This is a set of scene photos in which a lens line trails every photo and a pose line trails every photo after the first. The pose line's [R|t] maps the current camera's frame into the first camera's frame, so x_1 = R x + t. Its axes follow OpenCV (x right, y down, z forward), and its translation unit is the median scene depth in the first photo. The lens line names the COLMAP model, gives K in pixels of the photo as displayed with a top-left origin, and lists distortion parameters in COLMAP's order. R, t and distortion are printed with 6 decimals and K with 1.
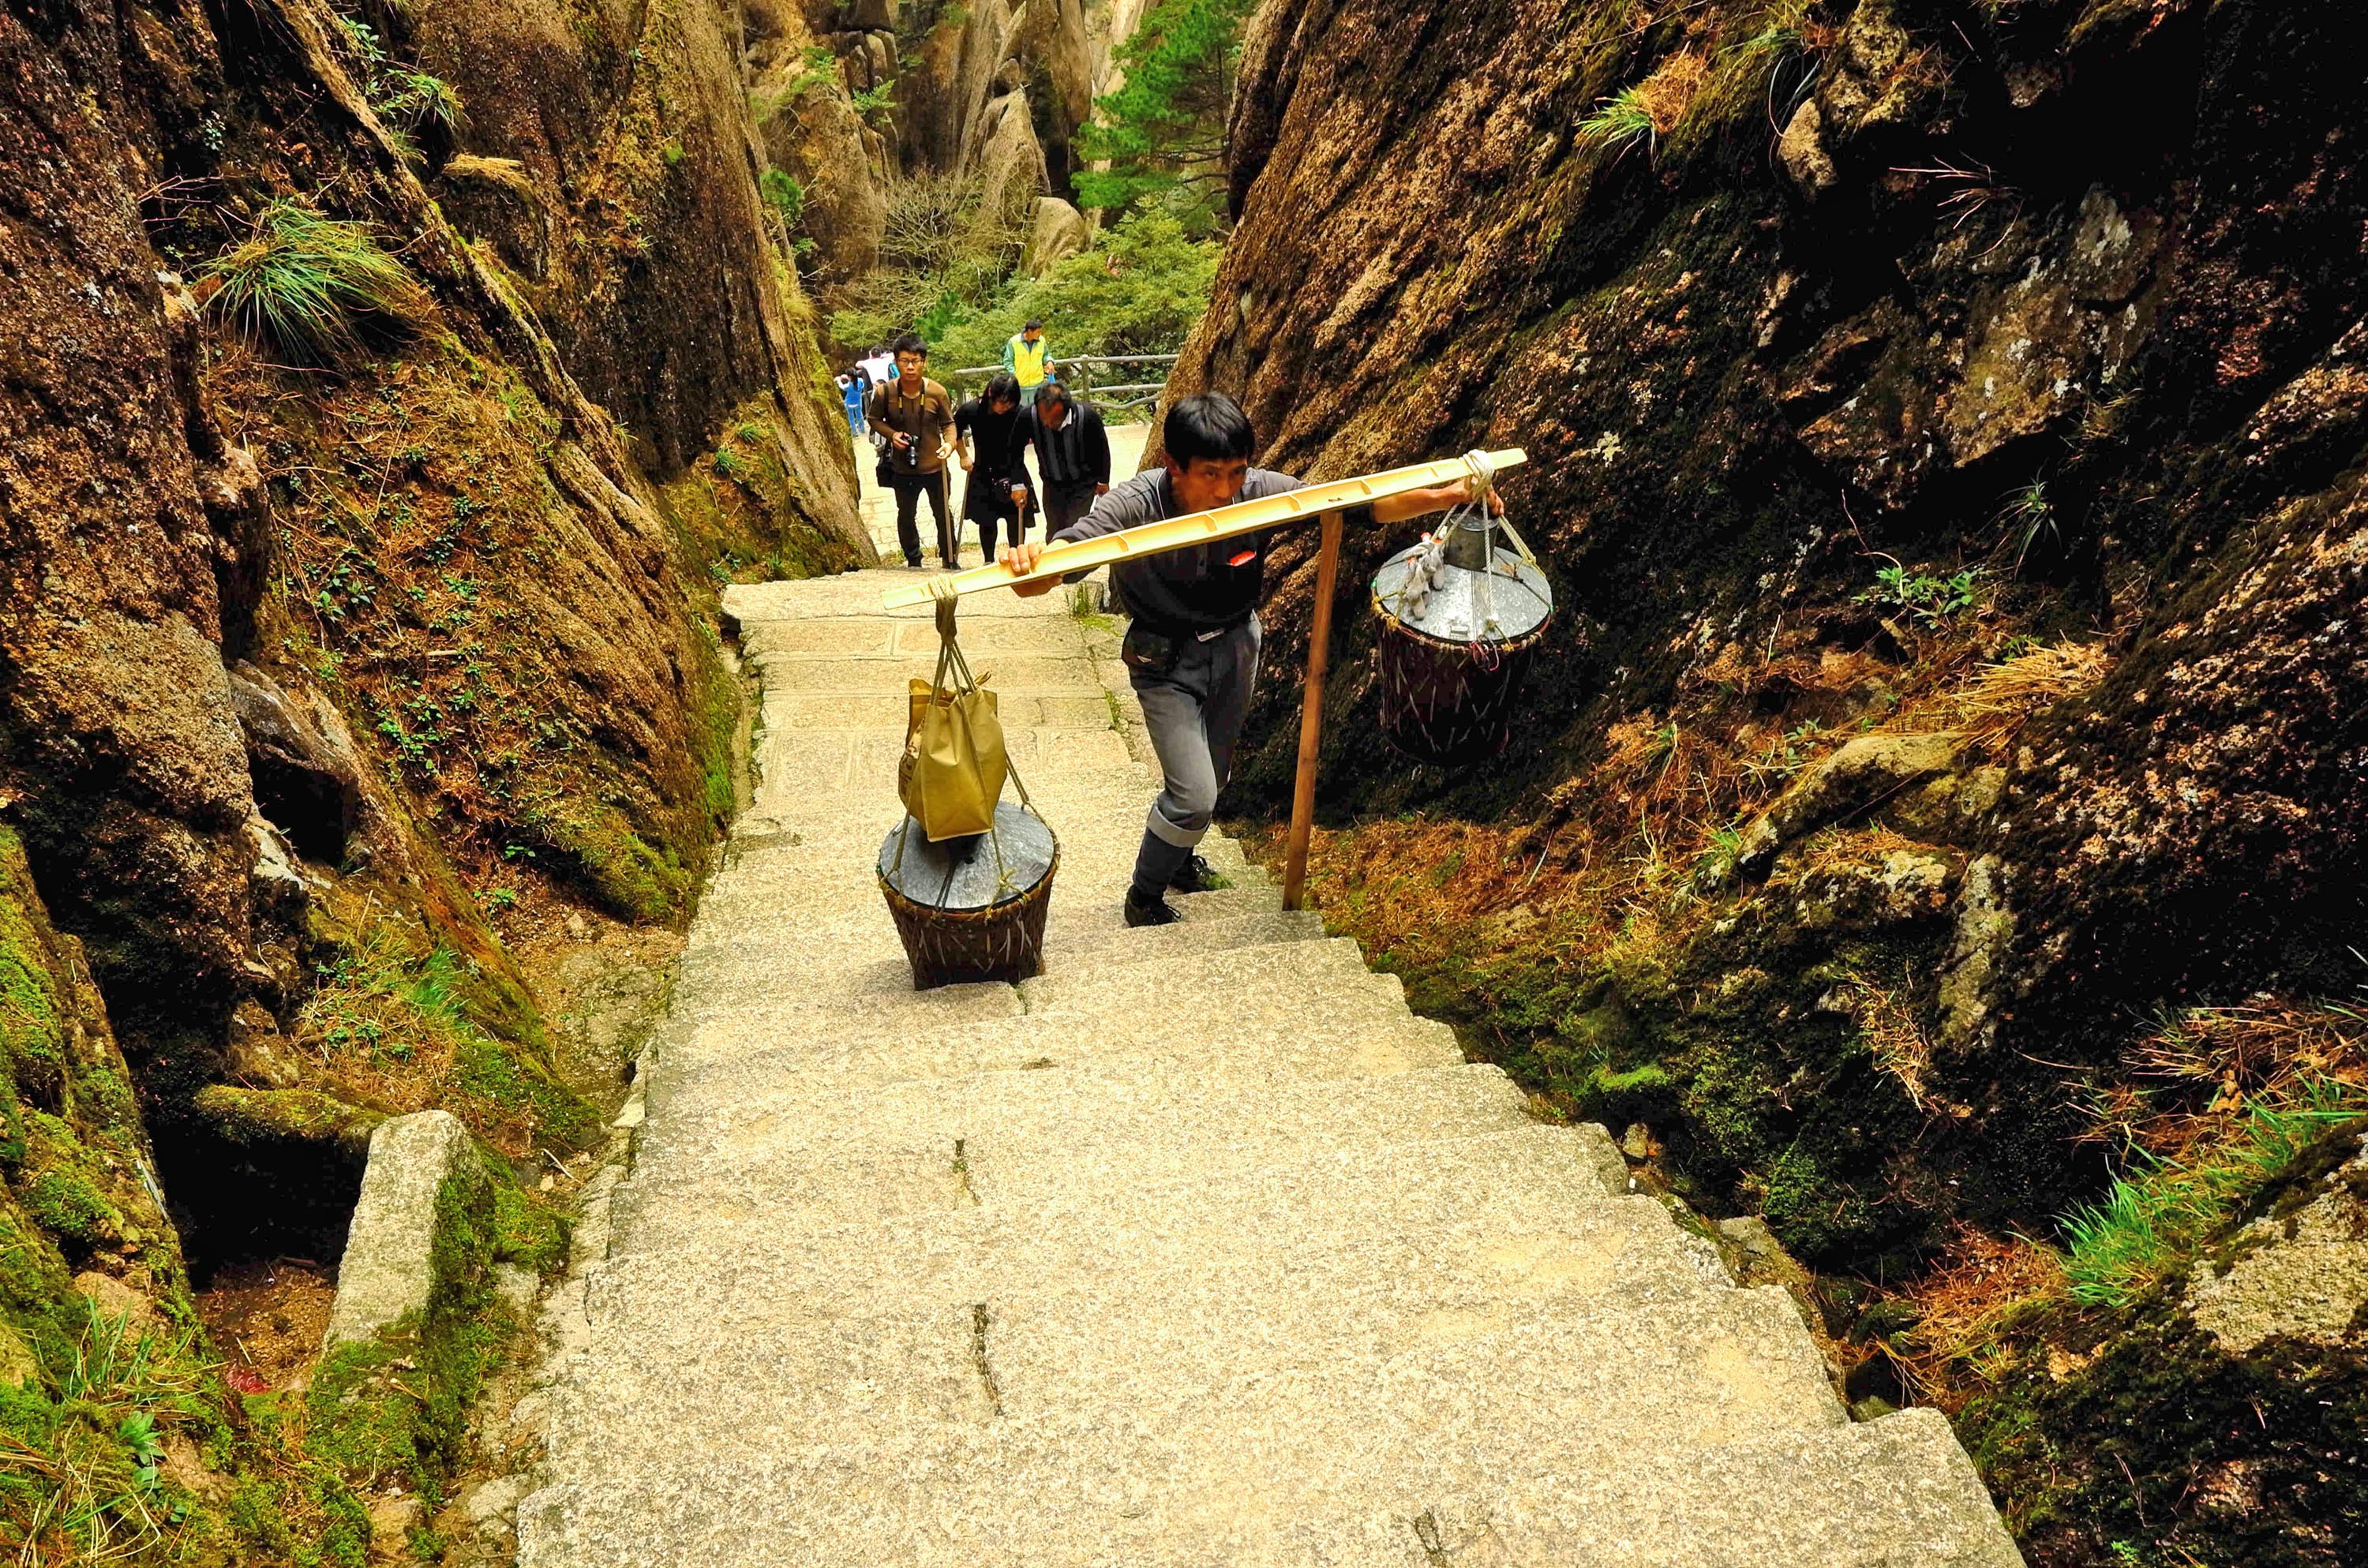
lens RADIAL K [[1920.7, 0, 1198.0], [0, 1920.7, 786.4], [0, 0, 1]] dist [-0.014630, 0.005400]
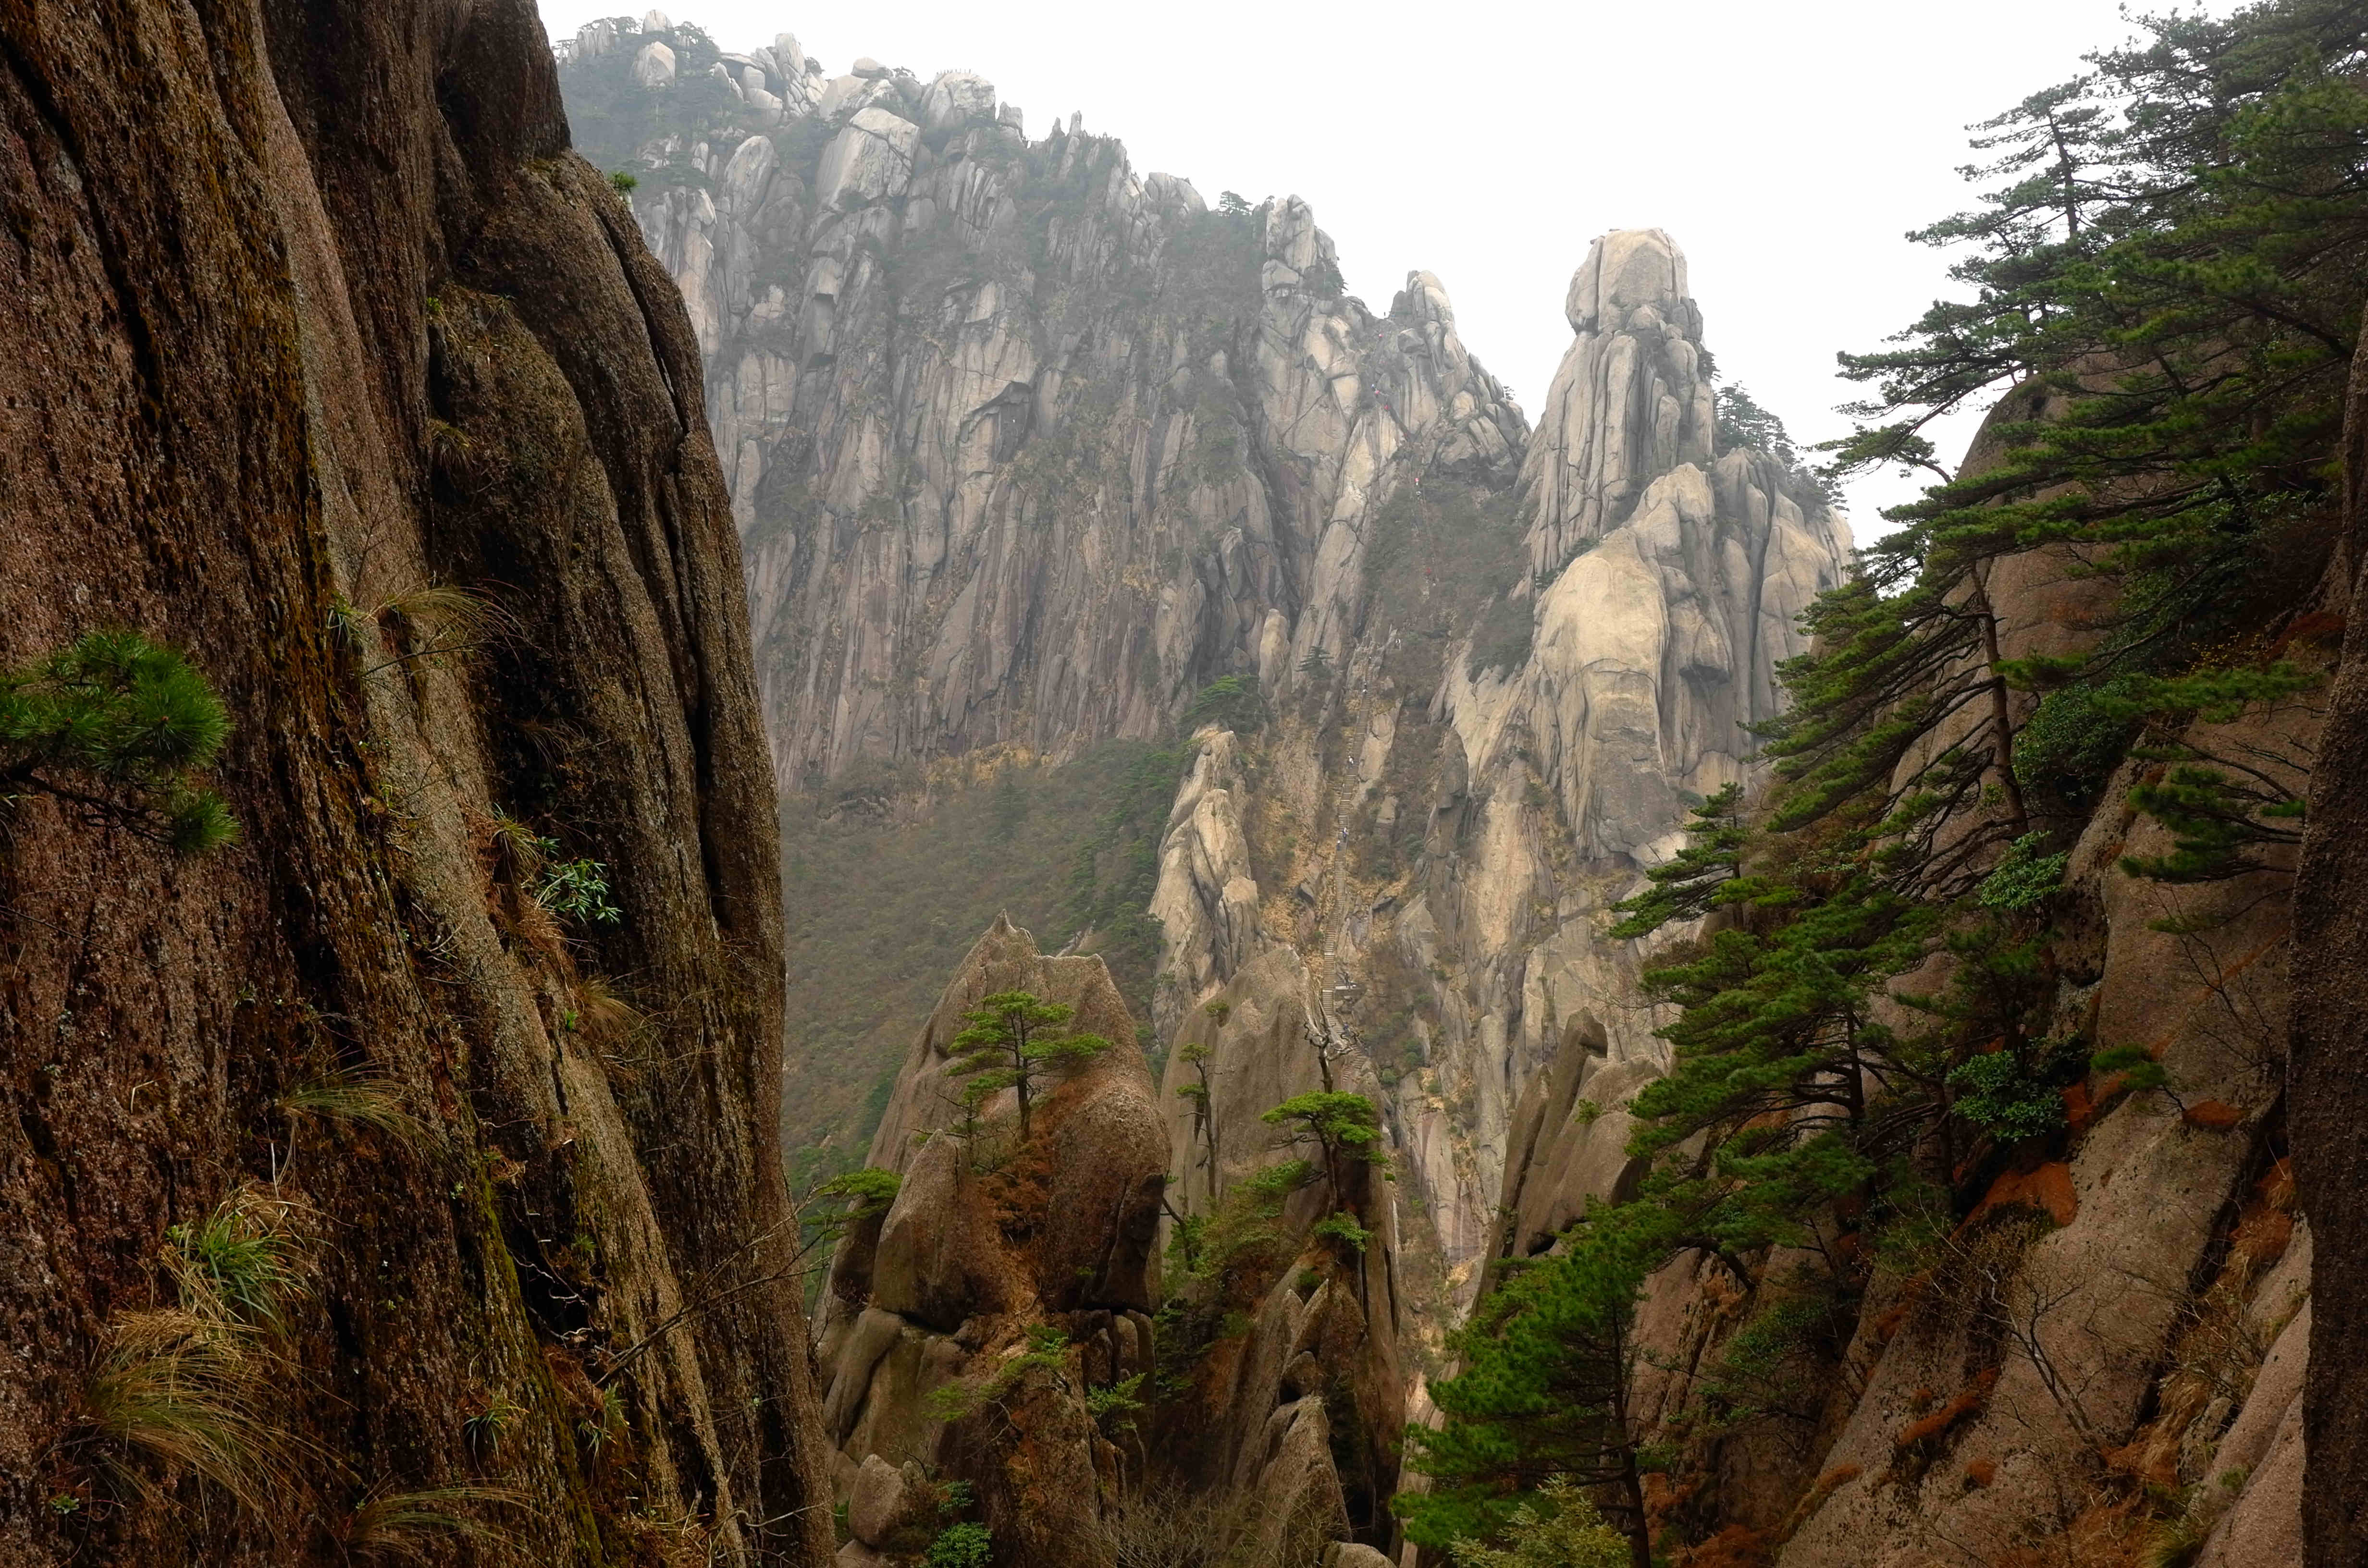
lens RADIAL K [[1920.7, 0, 1181.9], [0, 1920.7, 775.6], [0, 0, 1]] dist [-0.014630, 0.005400]
pose [[0.988443, -0.017785, -0.150549, -0.030109], [-0.084767, 0.758489, -0.646150, -0.068995], [0.125681, 0.651443, 0.748215, 0.305619]]
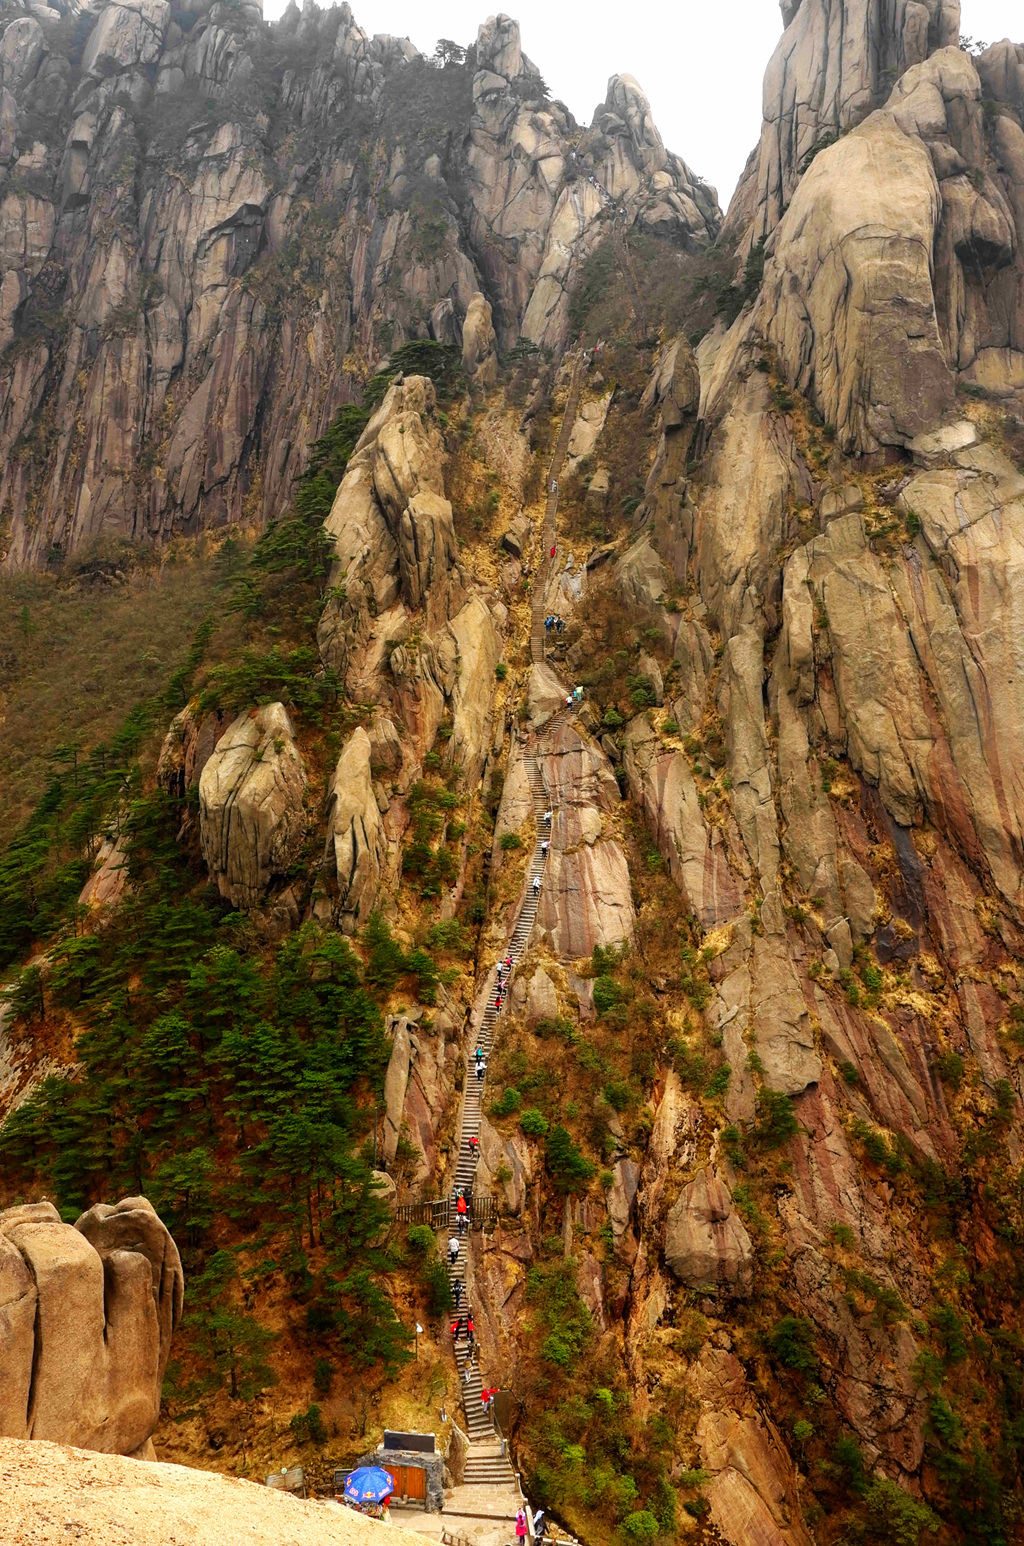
lens RADIAL K [[1254.1, 0, 513.9], [0, 1254.1, 769.8], [0, 0, 1]] dist [-0.014630, 0.005400]
pose [[0.995948, -0.014670, -0.088726, -0.237843], [-0.043821, 0.782388, -0.621247, -1.009086], [0.078532, 0.622618, 0.778575, 2.608996]]
